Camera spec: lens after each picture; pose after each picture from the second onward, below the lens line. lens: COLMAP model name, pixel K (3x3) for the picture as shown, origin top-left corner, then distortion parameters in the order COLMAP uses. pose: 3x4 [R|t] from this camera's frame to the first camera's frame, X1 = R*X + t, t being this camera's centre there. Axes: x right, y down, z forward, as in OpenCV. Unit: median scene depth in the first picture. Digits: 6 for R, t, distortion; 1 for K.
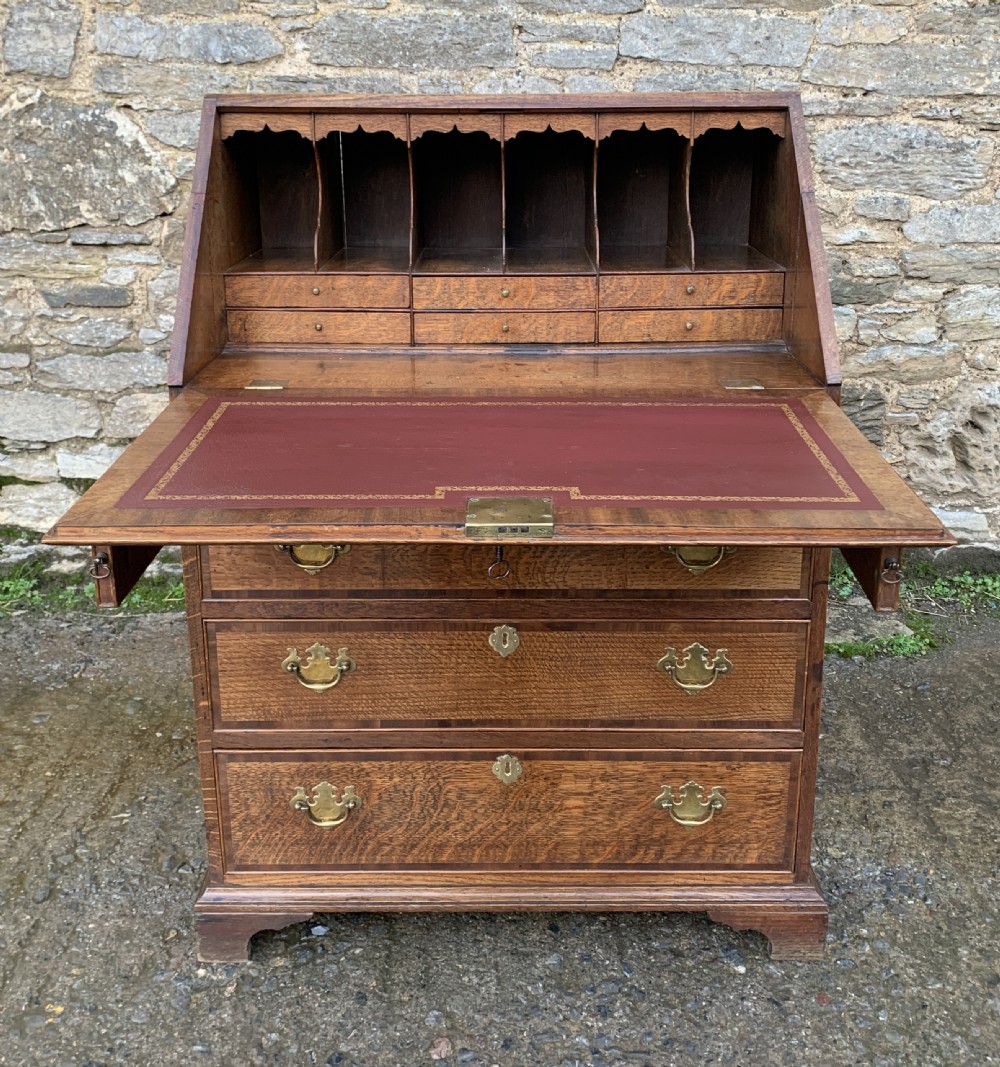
lens RADIAL K [[1157.1, 0, 496.2], [0, 1157.1, 424.3], [0, 0, 1]] dist [0.006973, 0.000000]
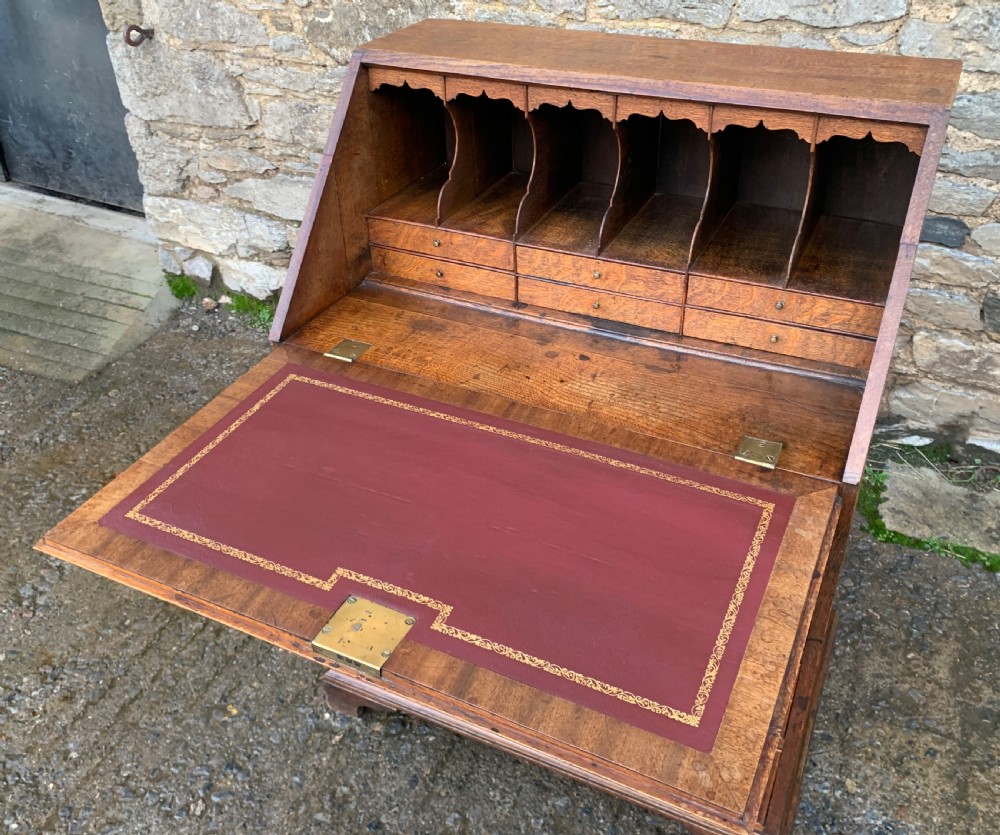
lens RADIAL K [[880.4, 0, 526.0], [0, 880.4, 398.8], [0, 0, 1]] dist [0.008082, 0.010902]
pose [[0.912641, 0.222458, -0.342926, 0.241274], [-0.103712, 0.937506, 0.332153, -0.261816], [0.395385, -0.267571, 0.878679, 0.252253]]
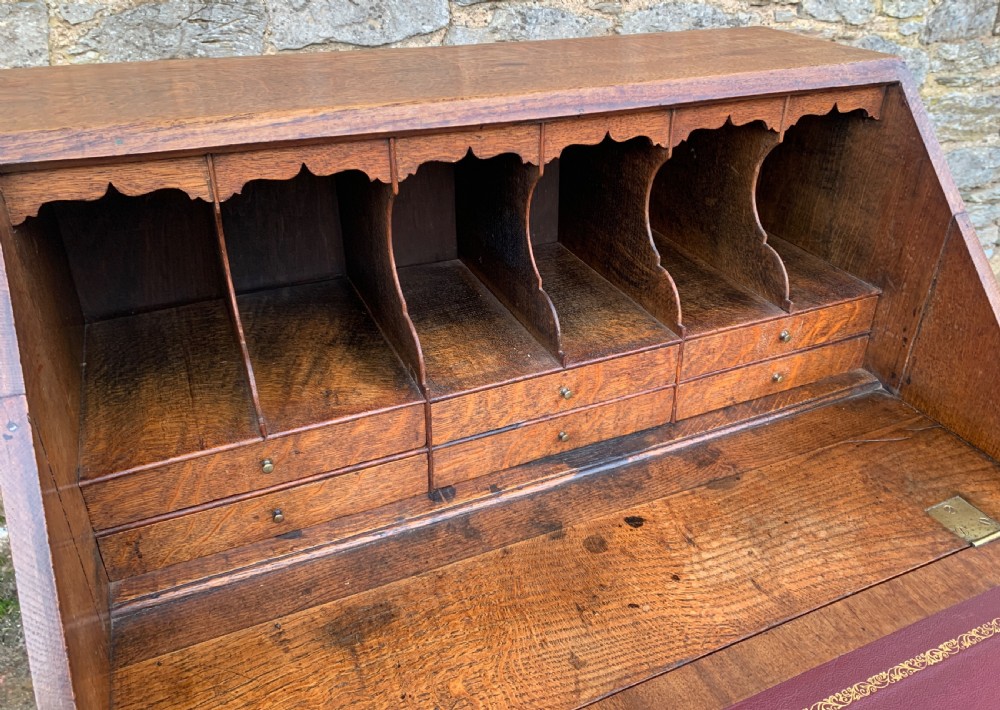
lens RADIAL K [[793.7, 0, 527.4], [0, 793.7, 310.9], [0, 0, 1]] dist [0.022600, -0.022723]
pose [[0.902583, -0.182795, 0.389781, -0.178841], [0.101043, 0.970039, 0.220941, -0.260144], [-0.418490, -0.160033, 0.894011, 0.603984]]
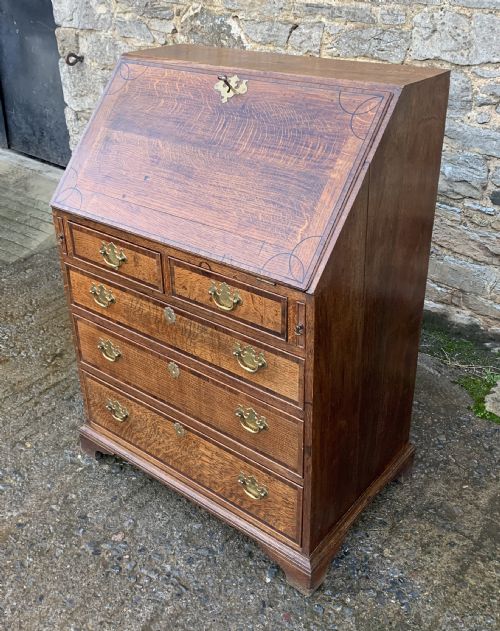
lens RADIAL K [[647.9, 0, 255.3], [0, 647.9, 290.1], [0, 0, 1]] dist [0.024031, 0.000000]
pose [[0.793532, 0.288087, -0.536015, 0.599604], [-0.161134, 0.948872, 0.271435, -0.233933], [0.586807, -0.129022, 0.799382, 0.218814]]
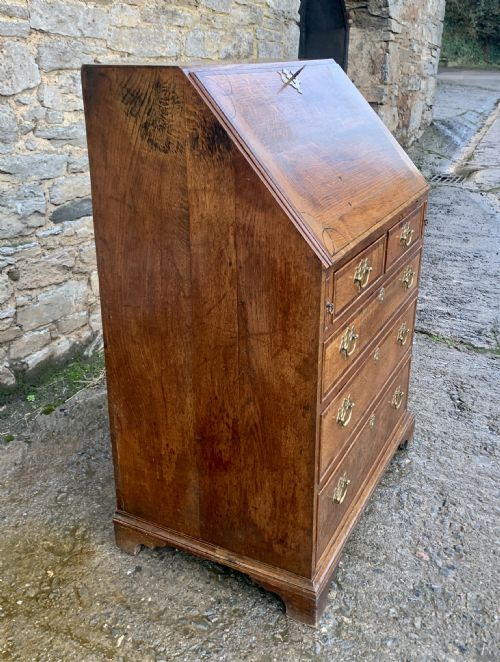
lens RADIAL K [[667.0, 0, 221.5], [0, 667.0, 312.2], [0, 0, 1]] dist [0.011369, 0.000000]
pose [[0.475511, -0.313309, 0.822026, -0.920108], [0.228446, 0.946350, 0.228547, -0.180351], [-0.849530, 0.079111, 0.521574, 0.590554]]
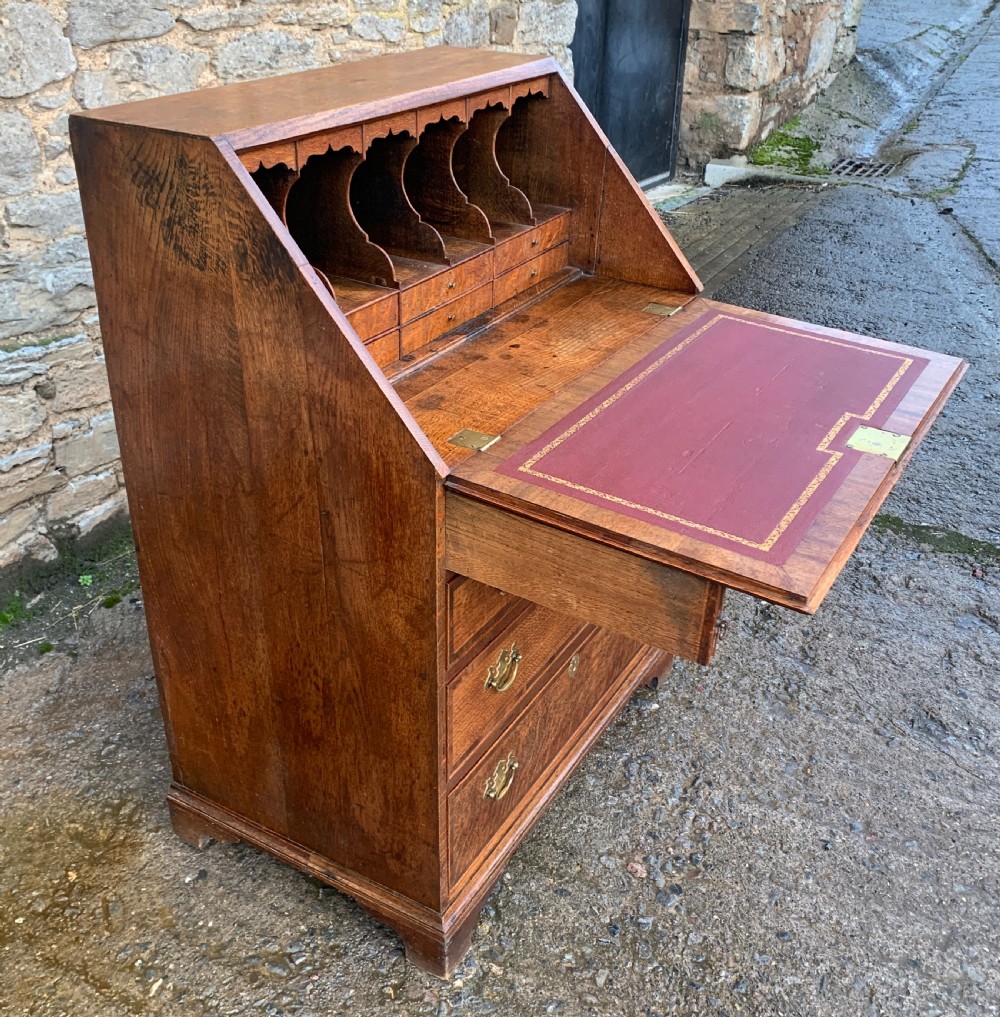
lens RADIAL K [[1112.5, 0, 465.9], [0, 1112.5, 511.0], [0, 0, 1]] dist [0.016242, 0.000000]
pose [[0.517803, -0.410748, 0.750444, -0.823541], [0.221715, 0.911659, 0.346005, -0.271424], [-0.826270, -0.012778, 0.563129, 0.411551]]
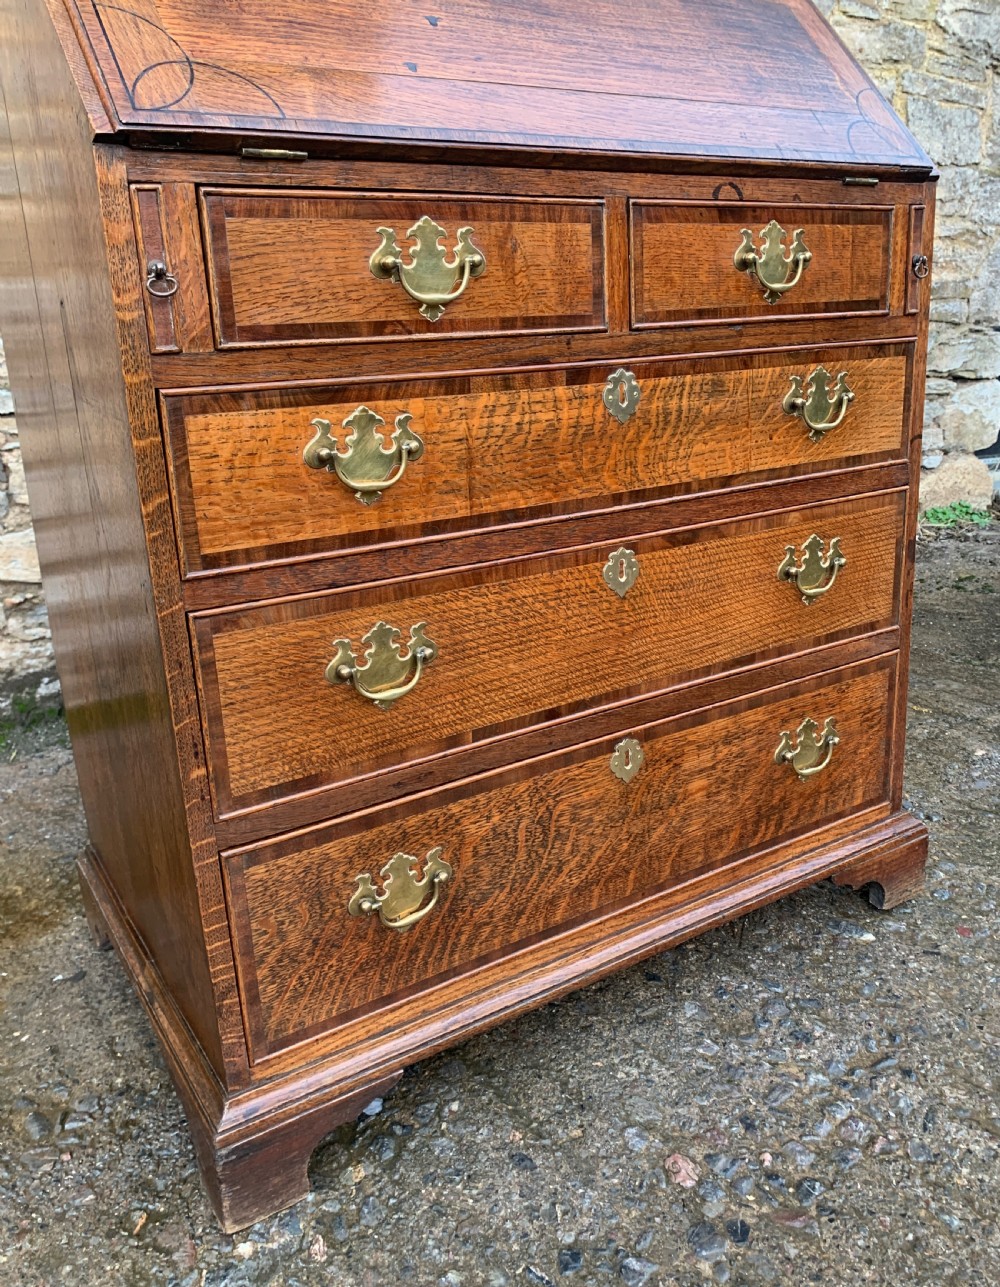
lens RADIAL K [[1038.8, 0, 509.5], [0, 1038.8, 599.8], [0, 0, 1]] dist [0.047801, -0.045394]
pose [[0.842173, -0.164273, 0.513574, -0.349158], [0.169938, 0.984785, 0.036327, 0.155678], [-0.511728, 0.056683, 0.857276, 0.456825]]
